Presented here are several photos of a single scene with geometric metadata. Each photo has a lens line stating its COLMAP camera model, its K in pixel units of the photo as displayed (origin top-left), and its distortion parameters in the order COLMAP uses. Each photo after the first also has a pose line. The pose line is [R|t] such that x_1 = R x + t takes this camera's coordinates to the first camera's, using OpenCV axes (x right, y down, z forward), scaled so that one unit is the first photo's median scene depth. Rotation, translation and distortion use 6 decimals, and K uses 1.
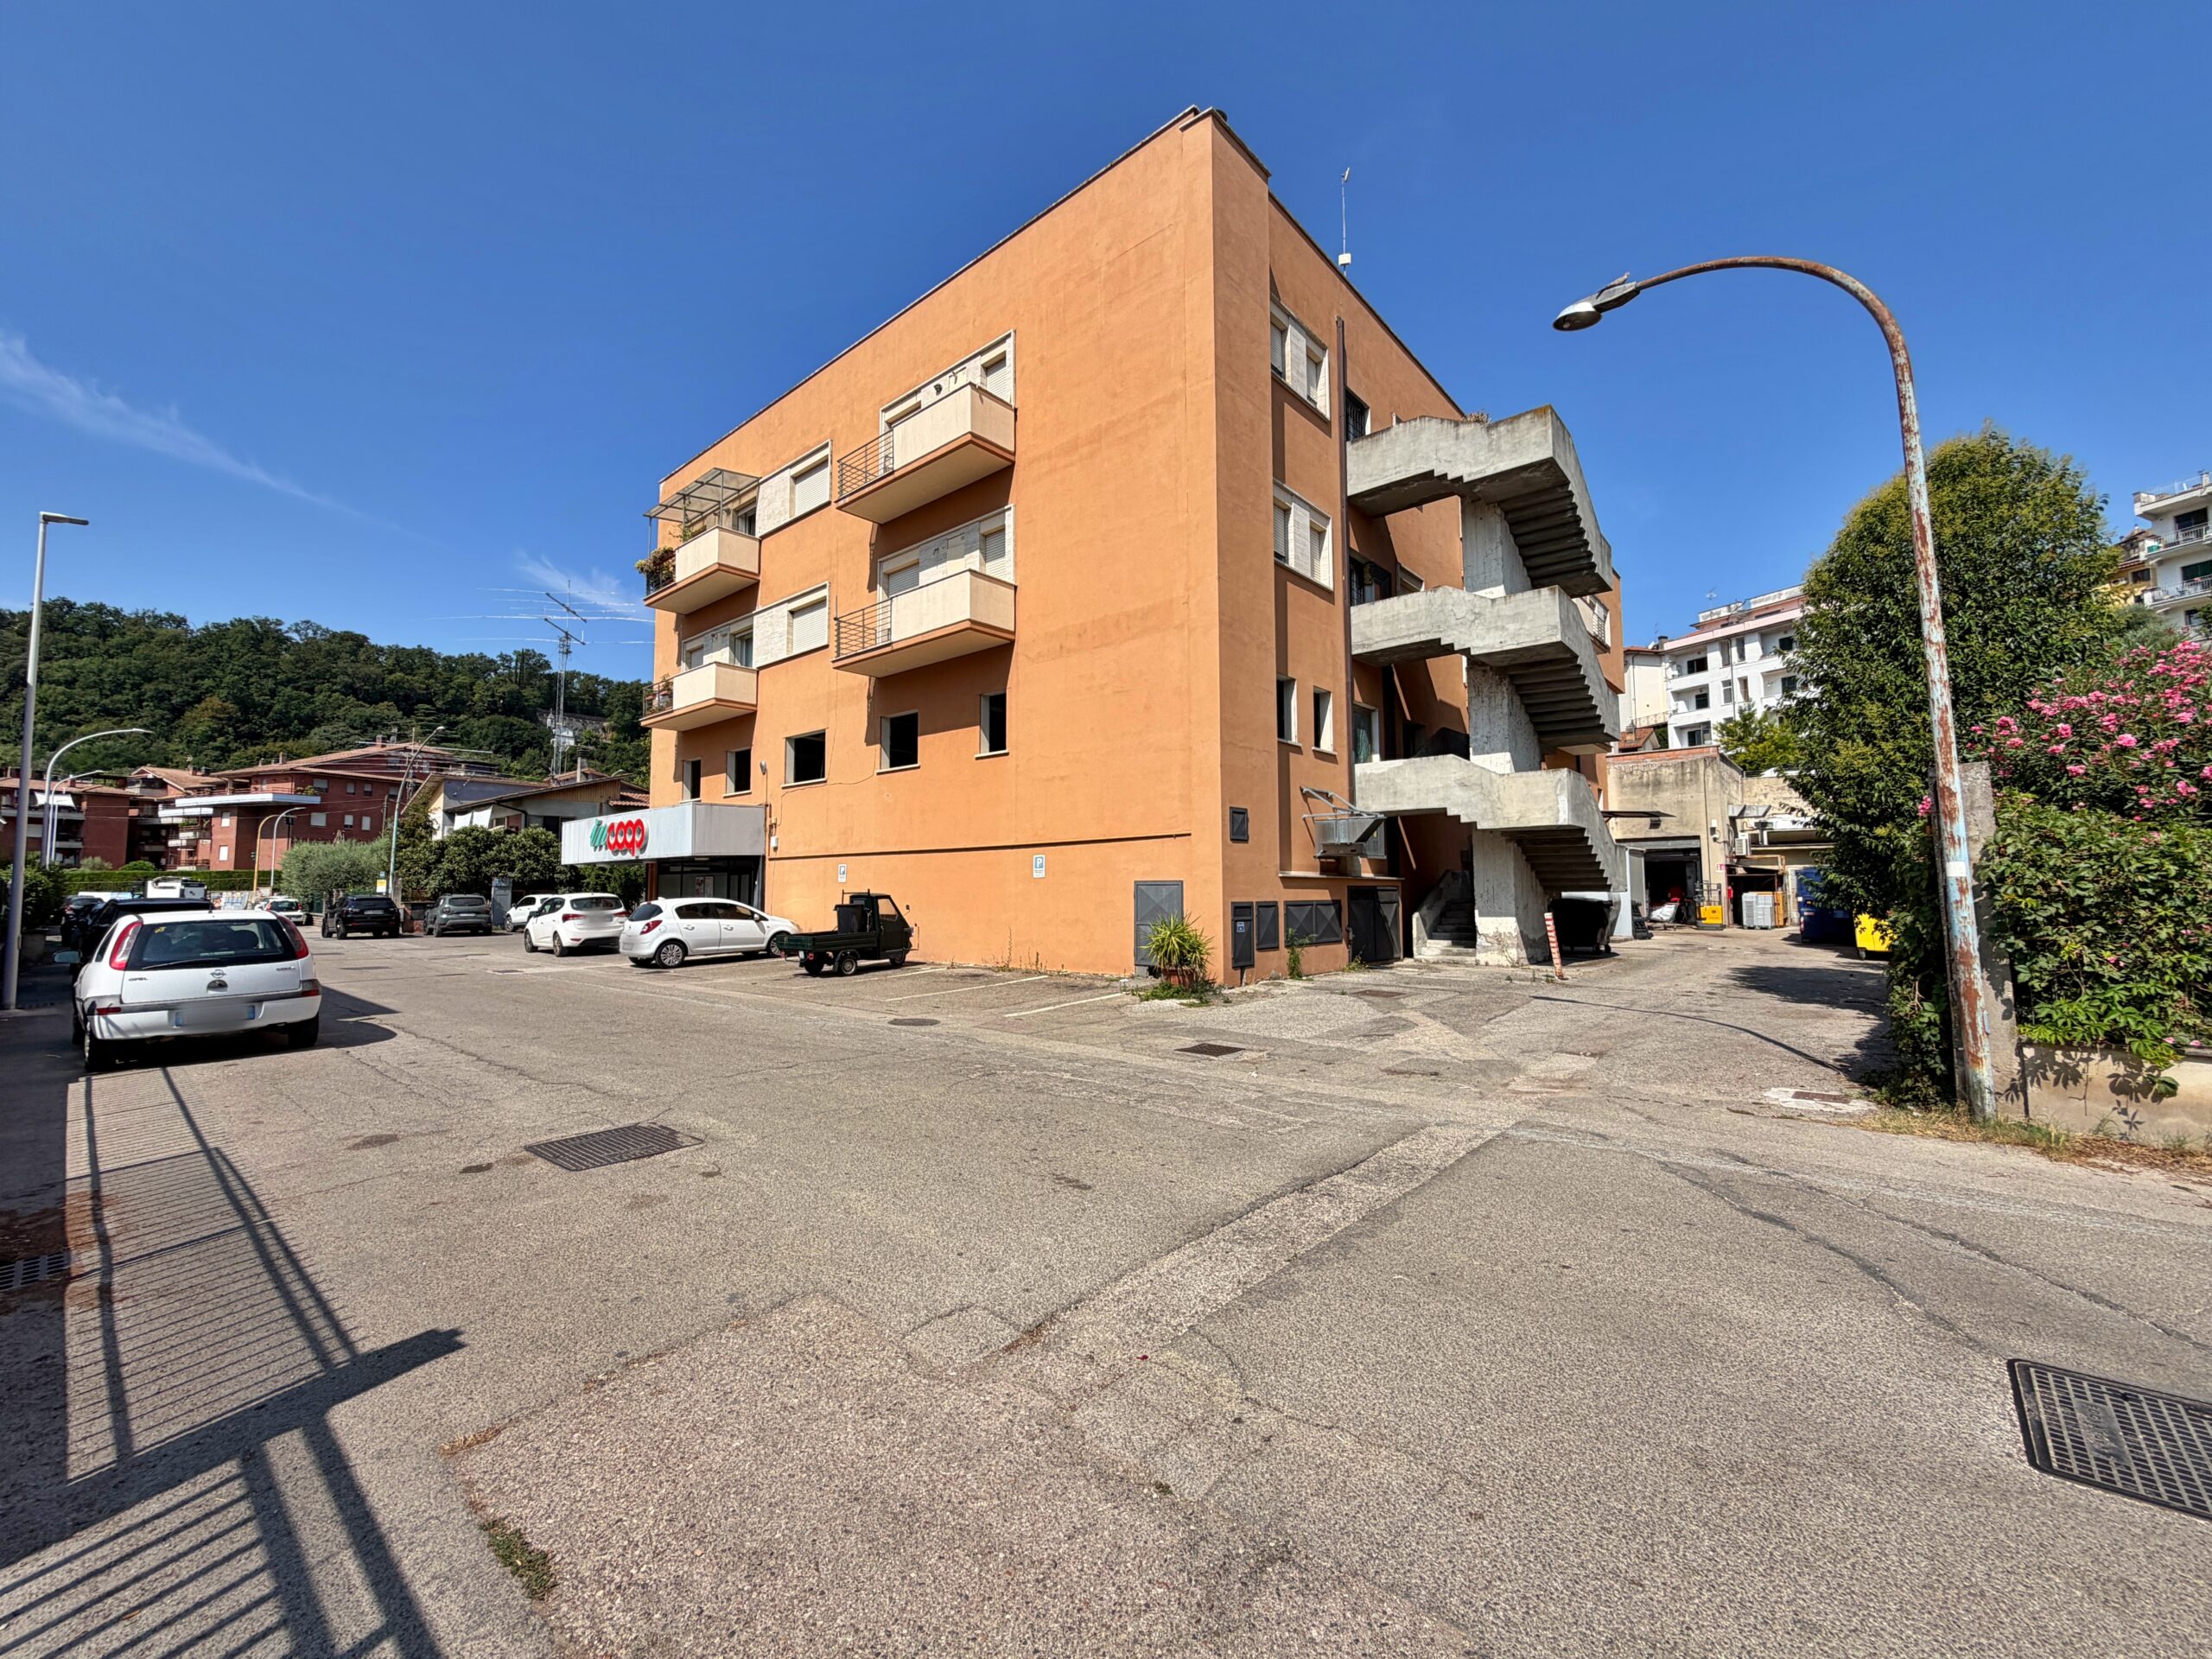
lens RADIAL K [[928.8, 0, 1102.8], [0, 928.8, 828.7], [0, 0, 1]] dist [0.000255, 0.000105]
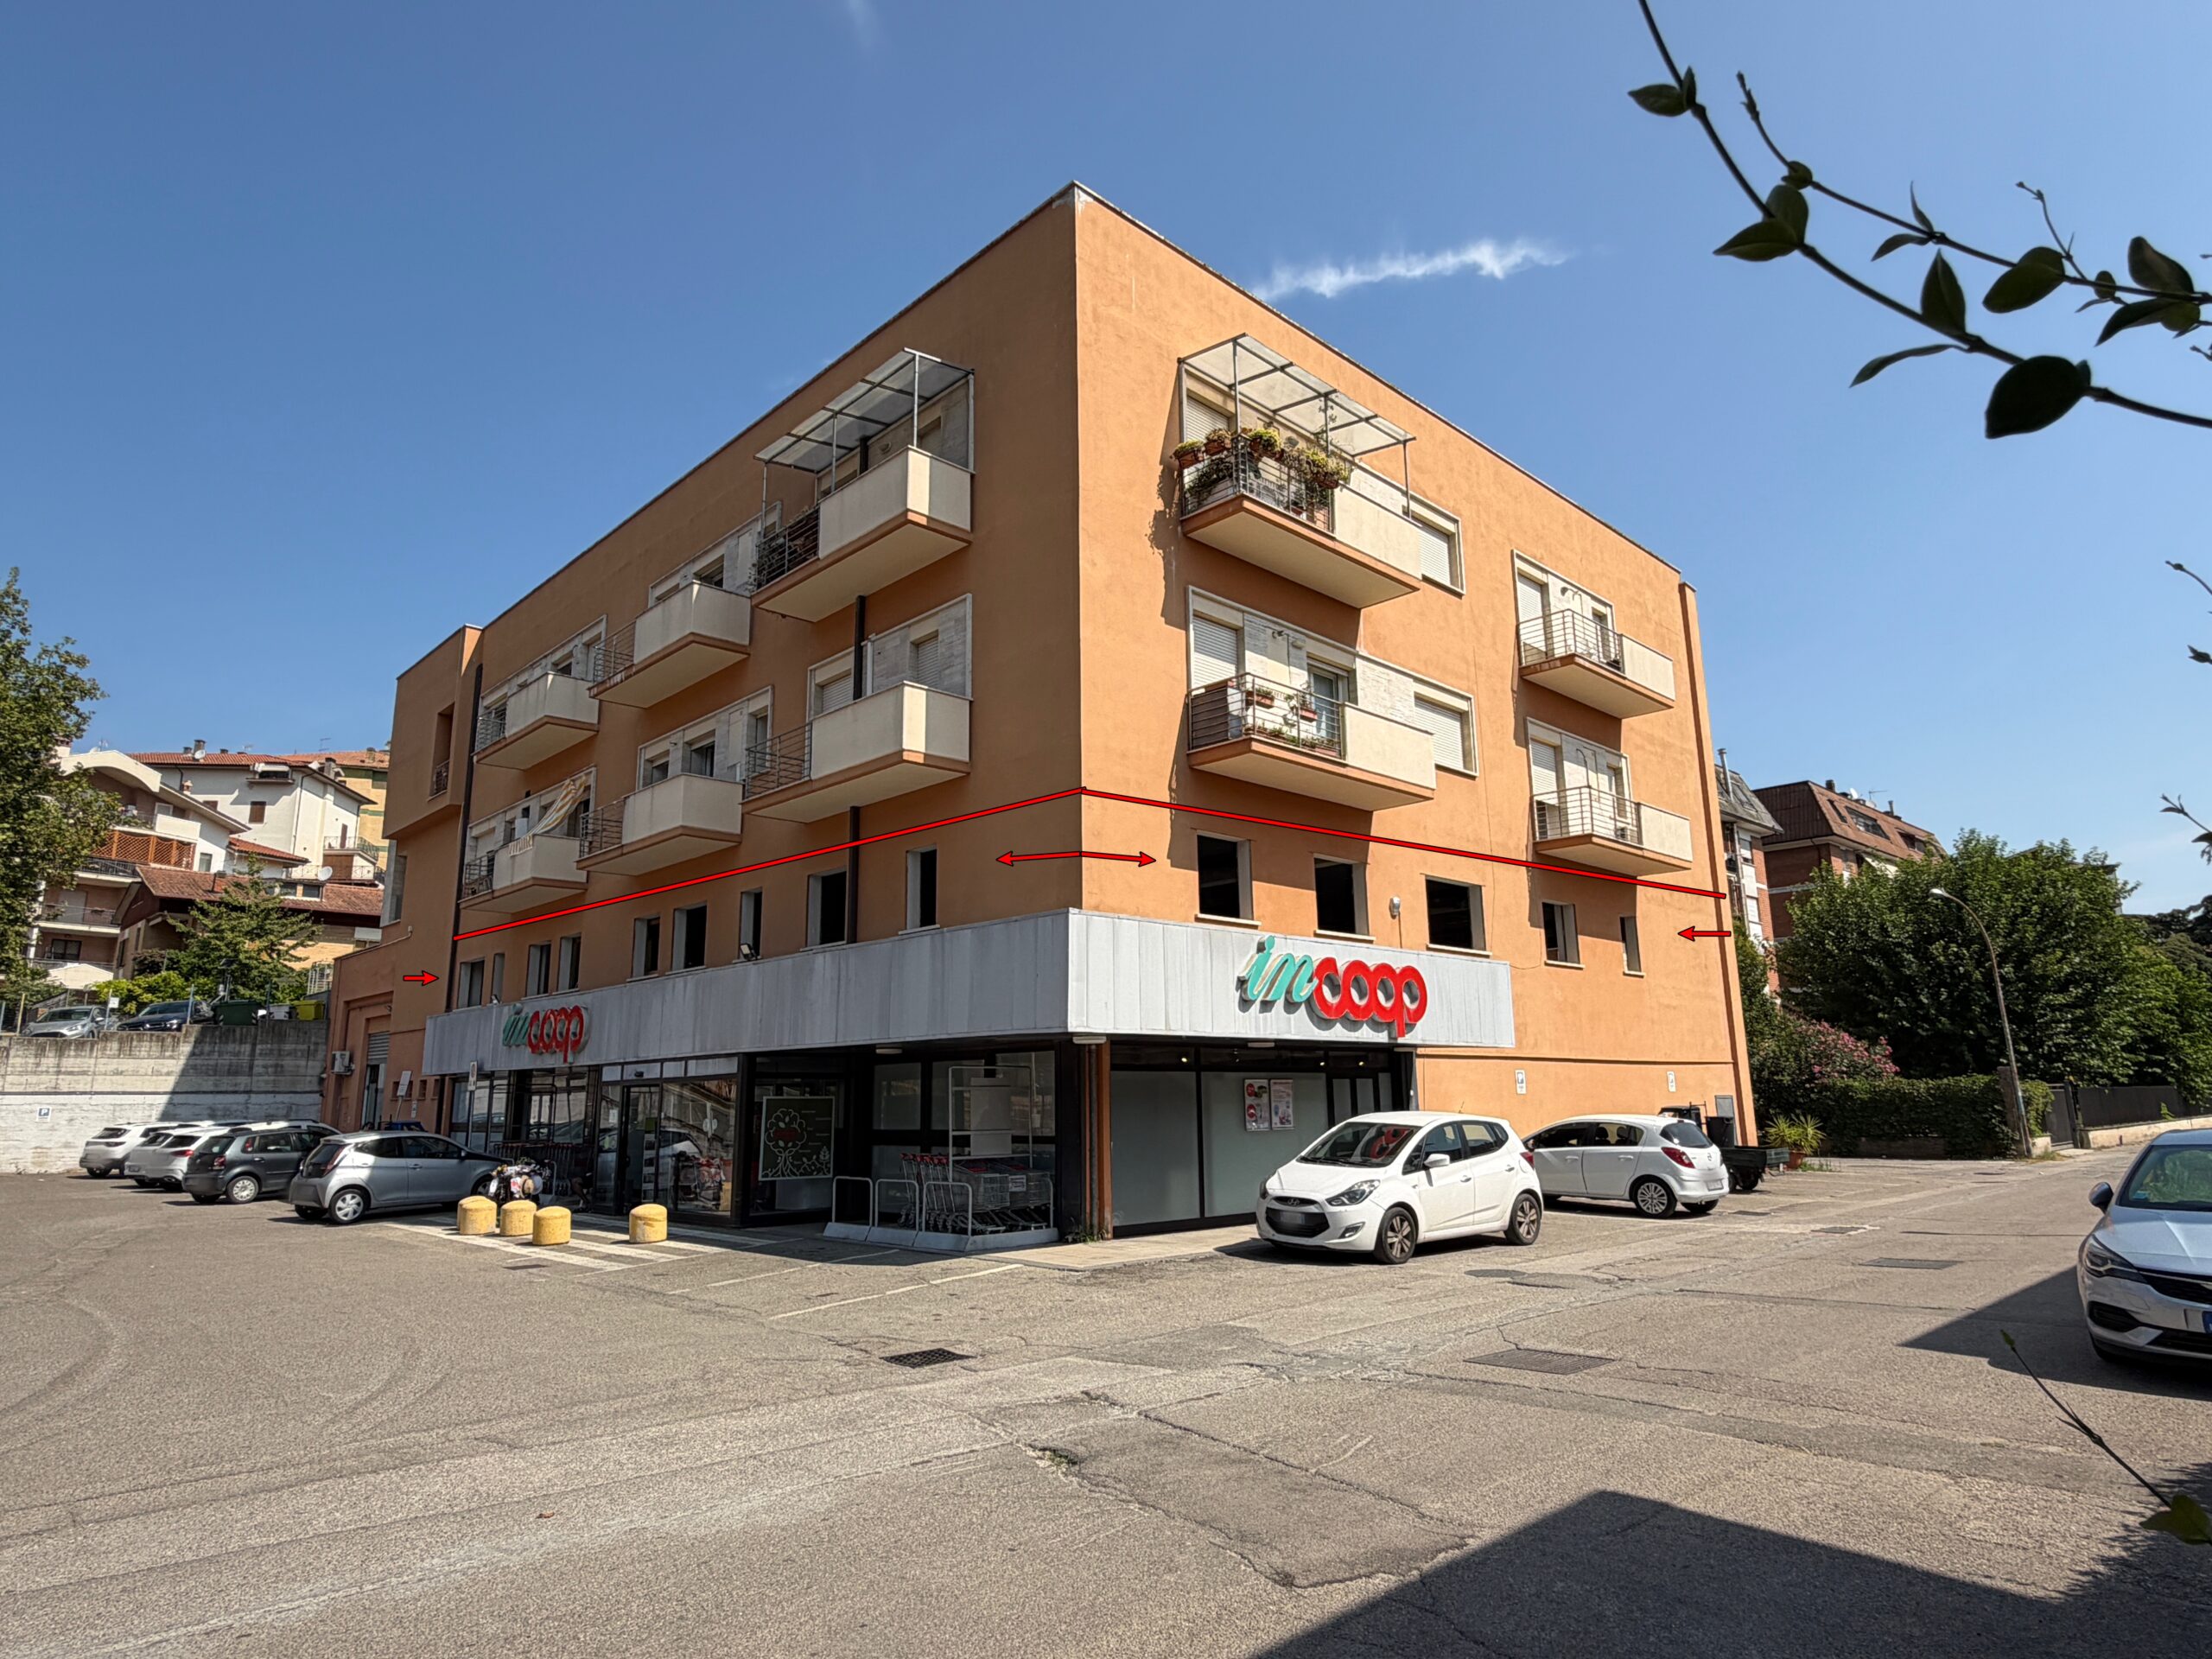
lens RADIAL K [[1273.9, 0, 1106.0], [0, 1273.9, 829.5], [0, 0, 1]] dist [0.003496, 0.000382]
pose [[0.084740, 0.216894, 0.972510, -1.200880], [-0.044167, 0.975879, -0.213797, 0.074269], [-0.995424, -0.024836, 0.092276, 1.084165]]
